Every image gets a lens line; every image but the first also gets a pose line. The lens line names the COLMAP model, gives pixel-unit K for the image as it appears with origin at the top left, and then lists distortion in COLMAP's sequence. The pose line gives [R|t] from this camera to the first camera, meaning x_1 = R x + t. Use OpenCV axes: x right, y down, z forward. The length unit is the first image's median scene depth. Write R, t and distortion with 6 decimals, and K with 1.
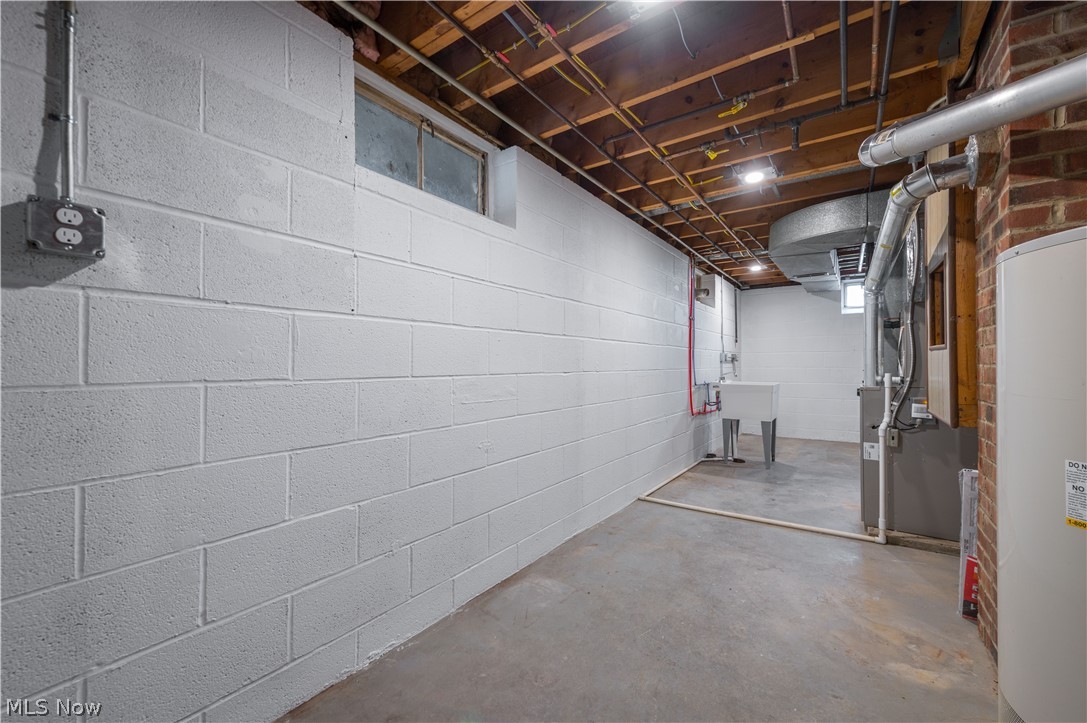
lens RADIAL K [[429.5, 0, 558.7], [0, 429.5, 358.1], [0, 0, 1]] dist [0.013975, -0.004053]
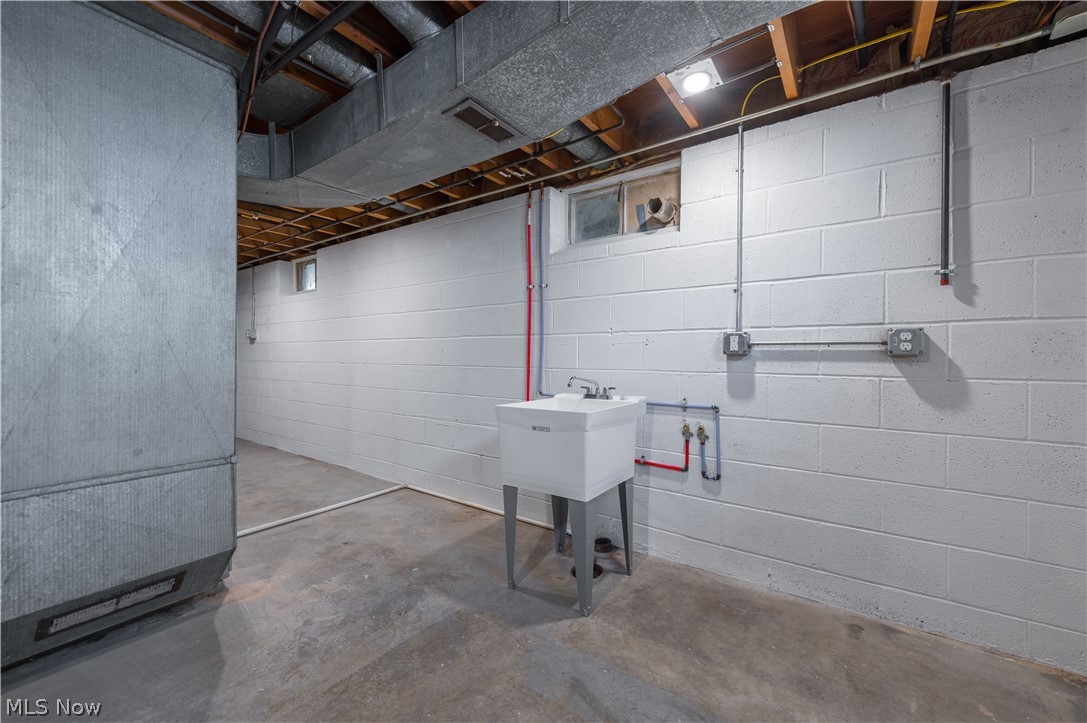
lens RADIAL K [[429.5, 0, 558.7], [0, 429.5, 358.1], [0, 0, 1]] dist [0.013975, -0.004053]
pose [[-0.003157, -0.001513, -0.999994, 1.292938], [0.005770, 0.999982, -0.001531, 0.016687], [0.999978, -0.005775, -0.003148, 1.433726]]
